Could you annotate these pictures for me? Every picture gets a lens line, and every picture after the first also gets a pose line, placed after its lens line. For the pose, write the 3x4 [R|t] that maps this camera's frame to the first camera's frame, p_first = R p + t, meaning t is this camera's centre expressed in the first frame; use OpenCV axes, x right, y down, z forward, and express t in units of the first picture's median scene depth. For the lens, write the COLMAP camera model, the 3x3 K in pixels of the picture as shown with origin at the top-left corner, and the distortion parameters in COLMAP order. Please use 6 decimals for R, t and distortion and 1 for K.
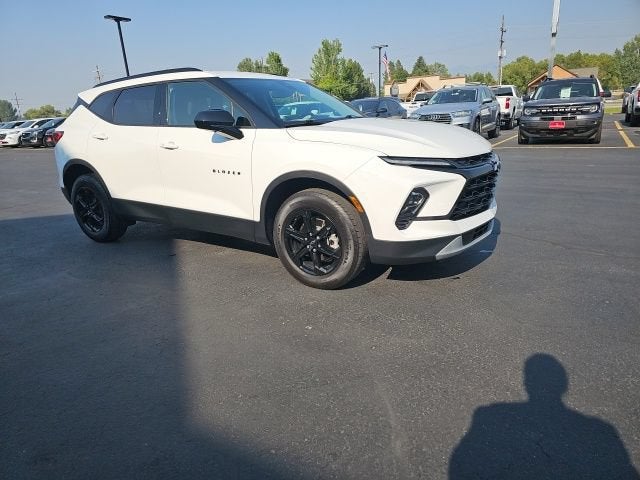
lens RADIAL K [[425.3, 0, 315.6], [0, 425.3, 240.0], [0, 0, 1]] dist [0.053805, -0.044579]
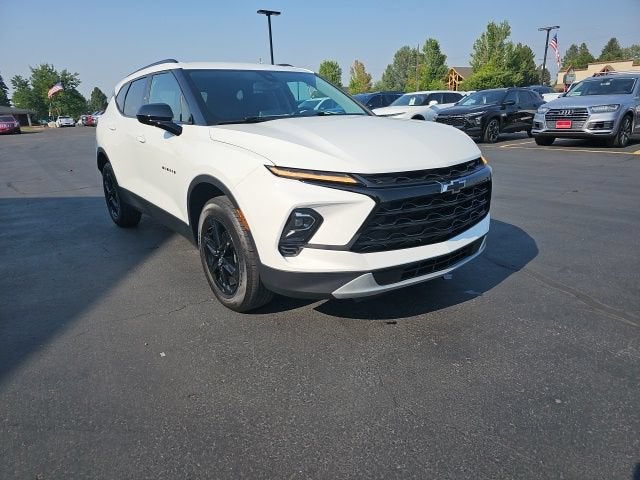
lens RADIAL K [[426.8, 0, 316.6], [0, 426.8, 241.8], [0, 0, 1]] dist [0.054952, -0.045205]
pose [[0.942779, 0.116402, -0.312440, 0.319946], [-0.108788, 0.993188, 0.041753, -0.058520], [0.315172, -0.005374, 0.949019, 0.151556]]
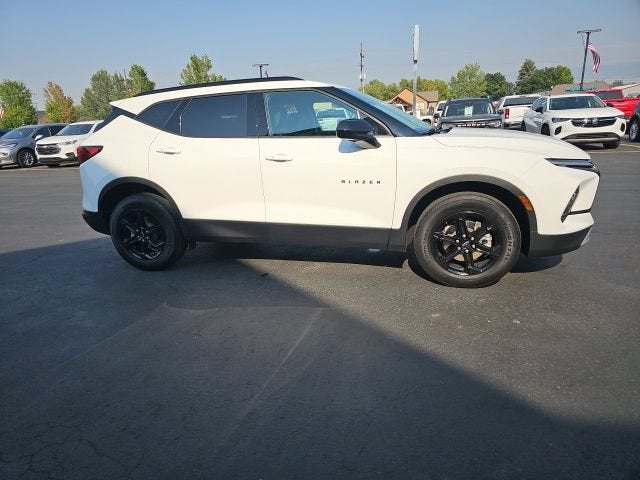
lens RADIAL K [[423.0, 0, 320.0], [0, 423.0, 240.0], [0, 0, 1]] dist [0.055693, -0.042135]
pose [[0.953541, -0.078625, 0.290824, -0.457482], [0.088714, 0.995822, -0.021647, -0.008958], [-0.287906, 0.046441, 0.956532, 0.073189]]
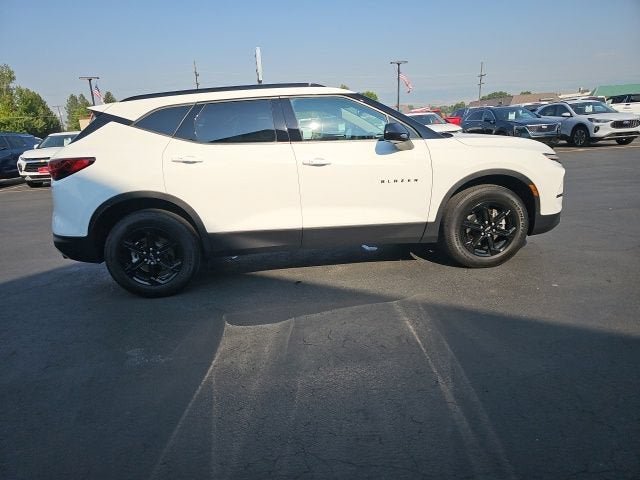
lens RADIAL K [[419.0, 0, 323.6], [0, 419.0, 237.6], [0, 0, 1]] dist [0.065332, -0.051865]
pose [[0.774880, -0.151578, 0.613665, -0.784443], [0.200965, 0.979527, -0.011813, -0.035167], [-0.599311, 0.132479, 0.789478, 0.233852]]
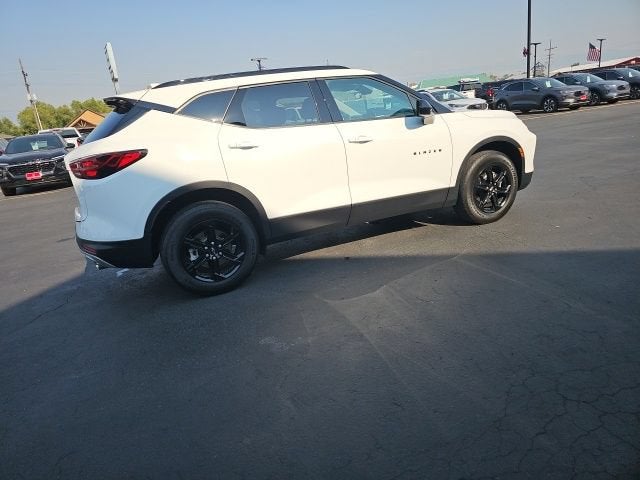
lens RADIAL K [[422.1, 0, 313.8], [0, 422.1, 234.0], [0, 0, 1]] dist [0.061872, -0.047569]
pose [[0.532657, -0.235615, 0.812873, -1.060178], [0.322775, 0.944427, 0.062239, -0.091949], [-0.782364, 0.229223, 0.579106, 0.477176]]
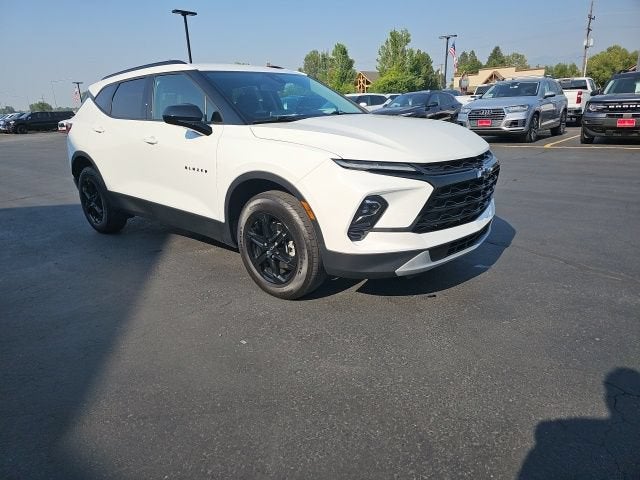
lens RADIAL K [[426.8, 0, 316.6], [0, 426.8, 241.8], [0, 0, 1]] dist [0.054952, -0.045205]
pose [[0.989563, 0.052241, -0.134295, 0.152491], [-0.049800, 0.998528, 0.021480, -0.023724], [0.135220, -0.014568, 0.990709, 0.059459]]
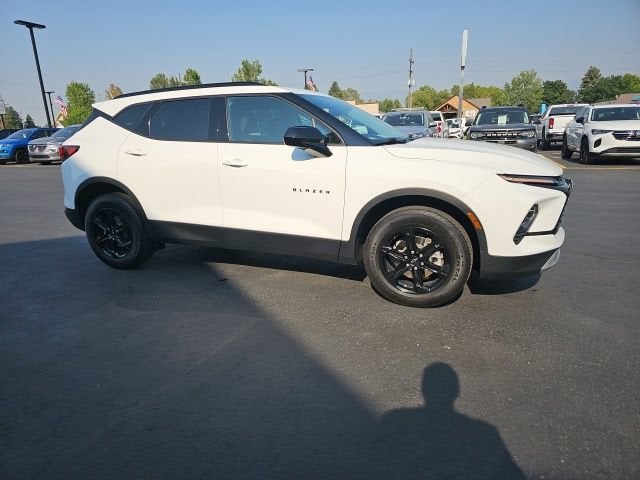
lens RADIAL K [[423.2, 0, 317.7], [0, 423.2, 241.8], [0, 0, 1]] dist [0.061030, -0.048311]
pose [[0.981295, -0.025730, 0.190784, -0.291743], [0.033052, 0.998830, -0.035296, -0.007253], [-0.189652, 0.040942, 0.980997, 0.050206]]
